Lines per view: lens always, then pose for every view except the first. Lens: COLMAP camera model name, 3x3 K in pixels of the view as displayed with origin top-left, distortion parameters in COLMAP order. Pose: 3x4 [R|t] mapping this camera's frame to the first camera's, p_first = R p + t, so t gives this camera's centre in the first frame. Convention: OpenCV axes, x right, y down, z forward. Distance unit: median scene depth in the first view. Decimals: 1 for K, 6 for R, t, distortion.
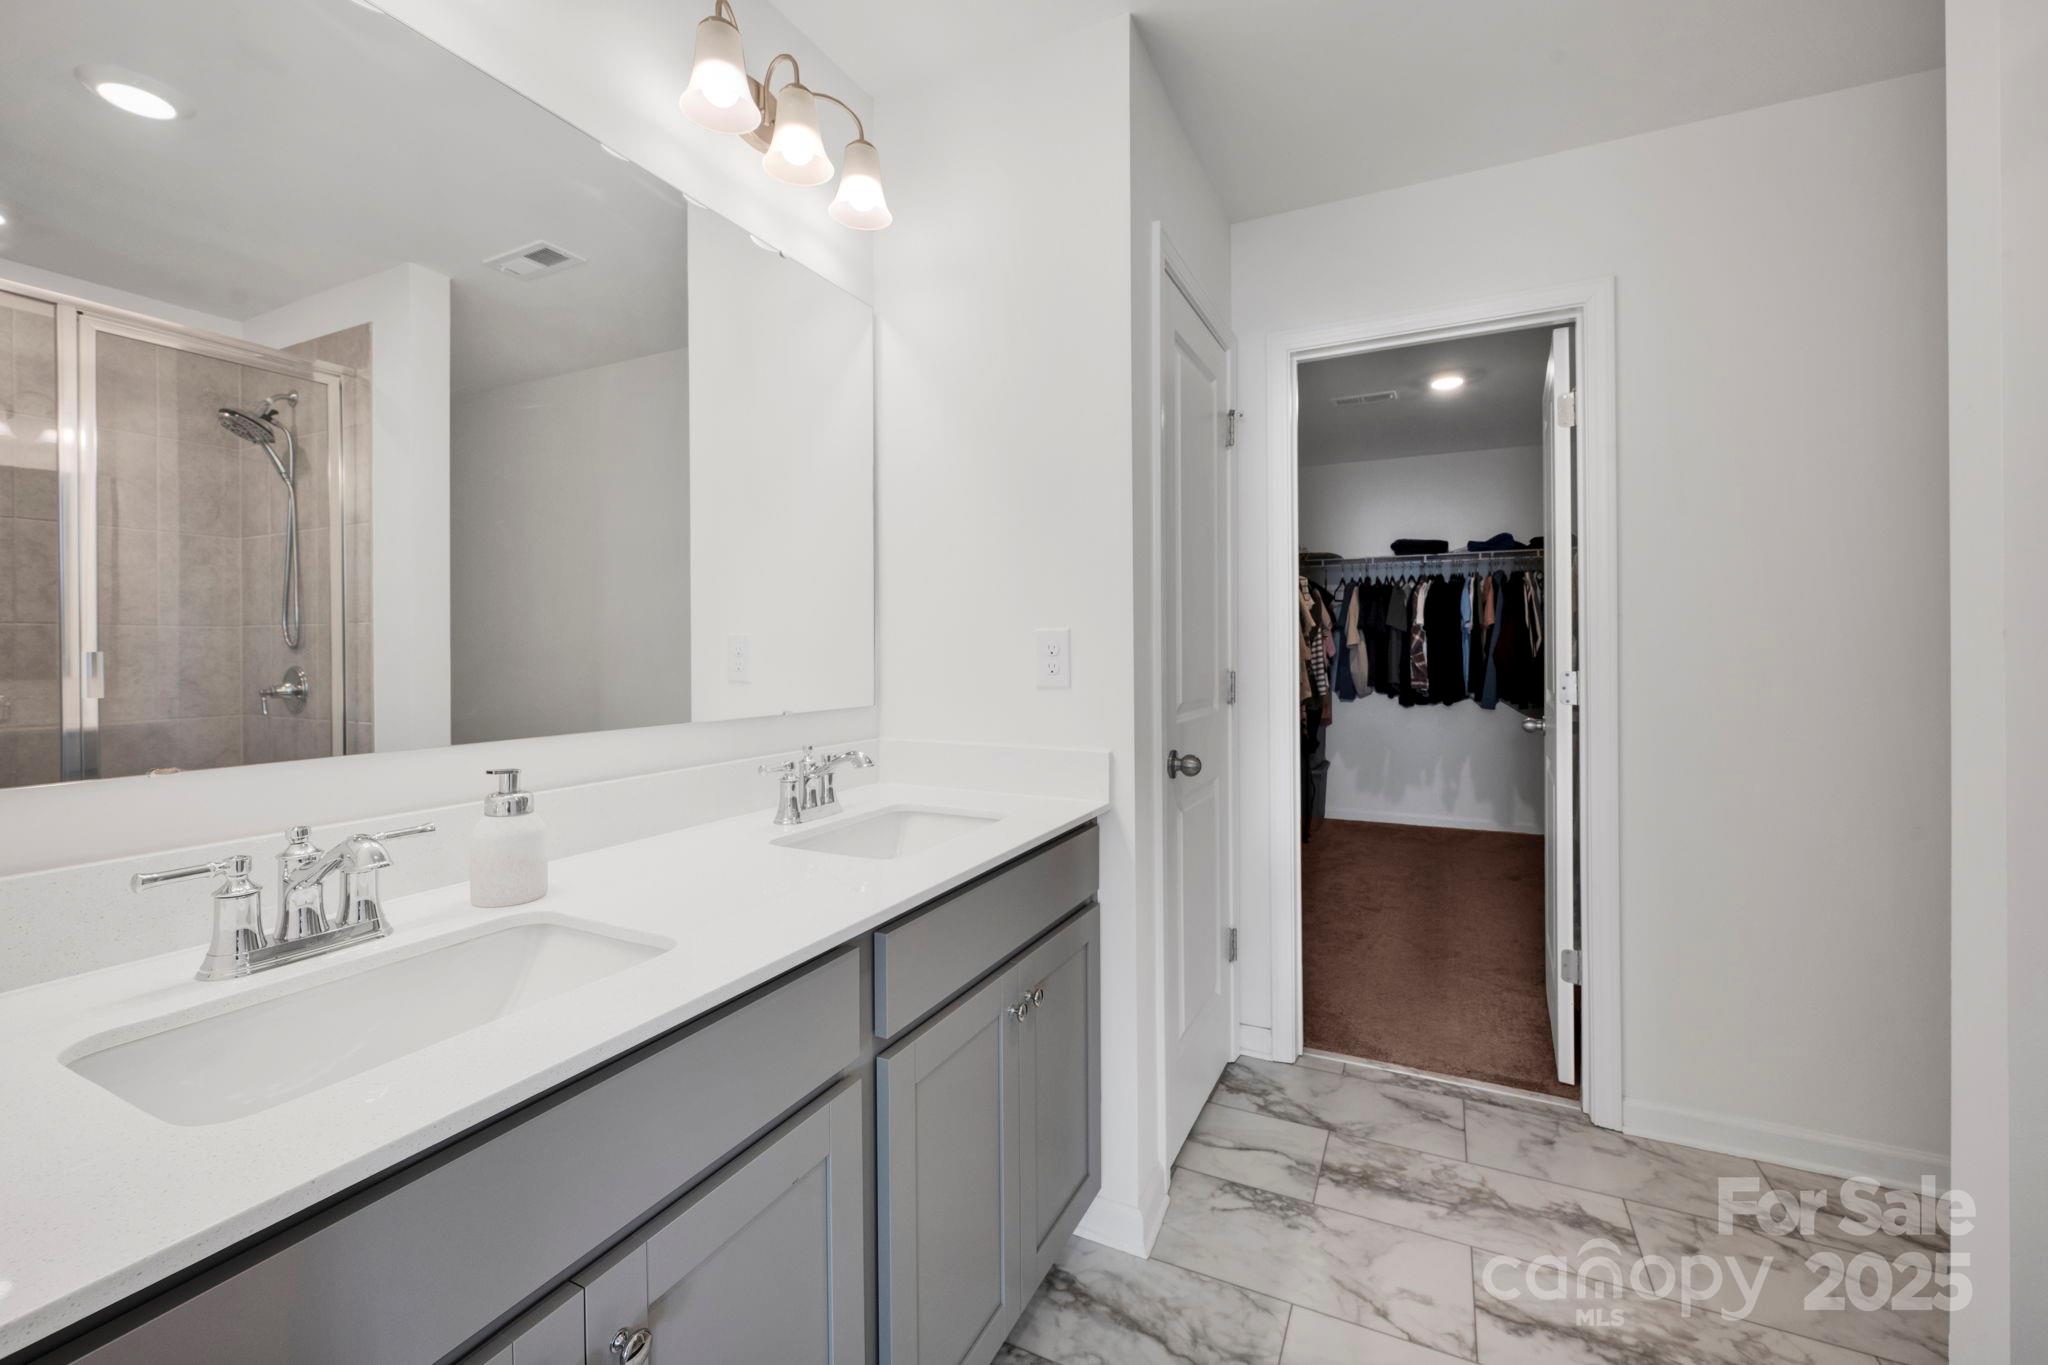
lens RADIAL K [[834.6, 0, 1031.9], [0, 834.6, 651.0], [0, 0, 1]] dist [-0.009233, 0.000101]
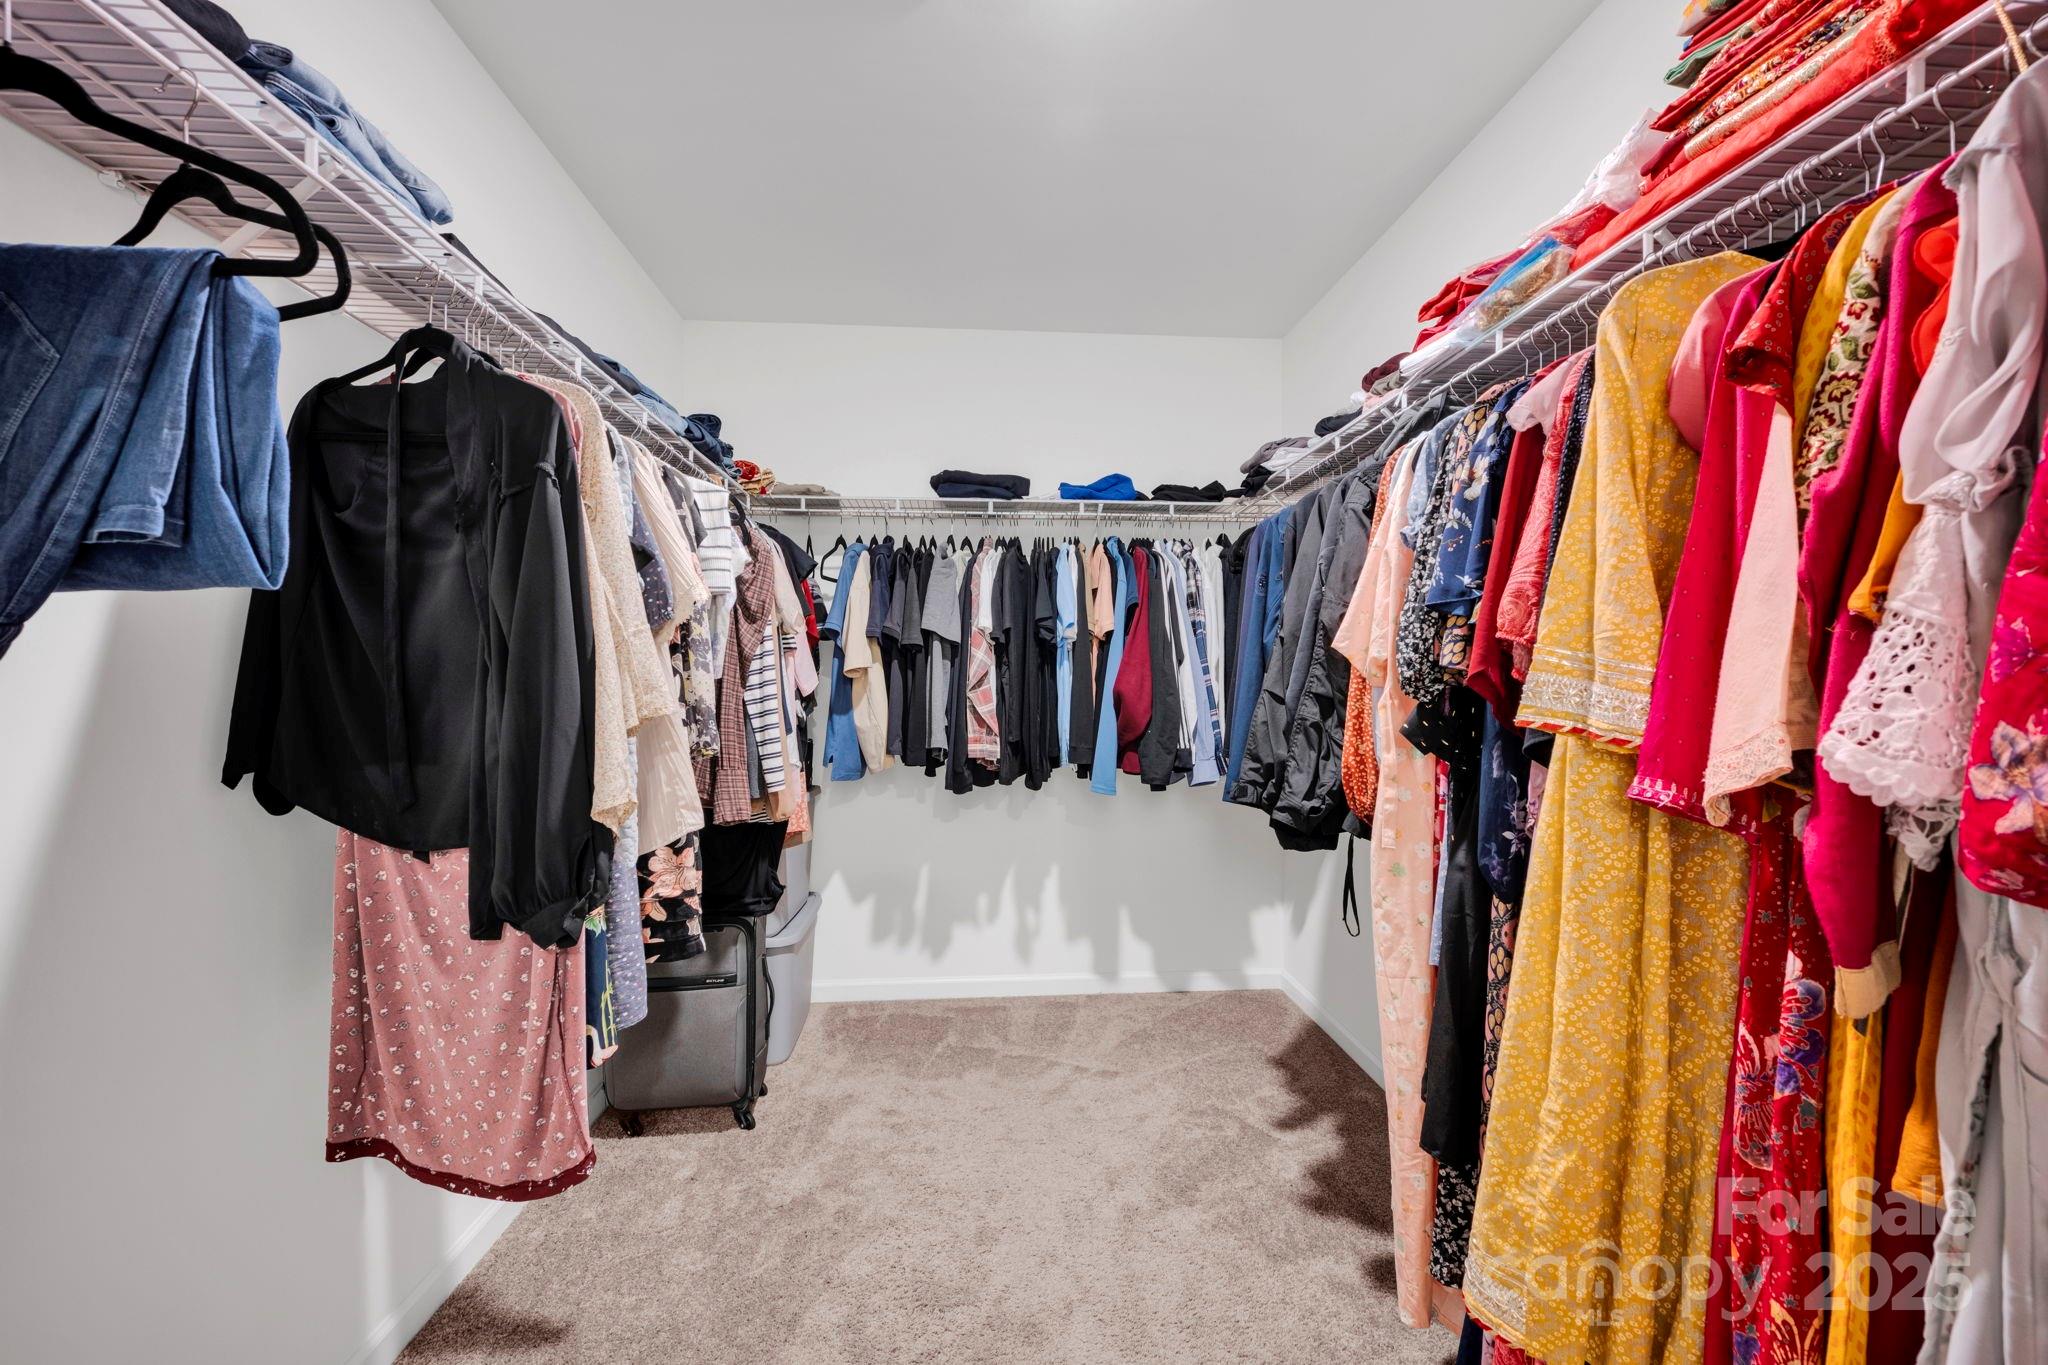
lens RADIAL K [[834.6, 0, 1026.2], [0, 834.6, 683.2], [0, 0, 1]] dist [-0.009233, 0.000101]
pose [[0.863439, 0.002242, 0.504448, 0.227013], [0.000195, 0.999989, -0.004778, 0.002905], [-0.504453, 0.004224, 0.863429, 0.537120]]
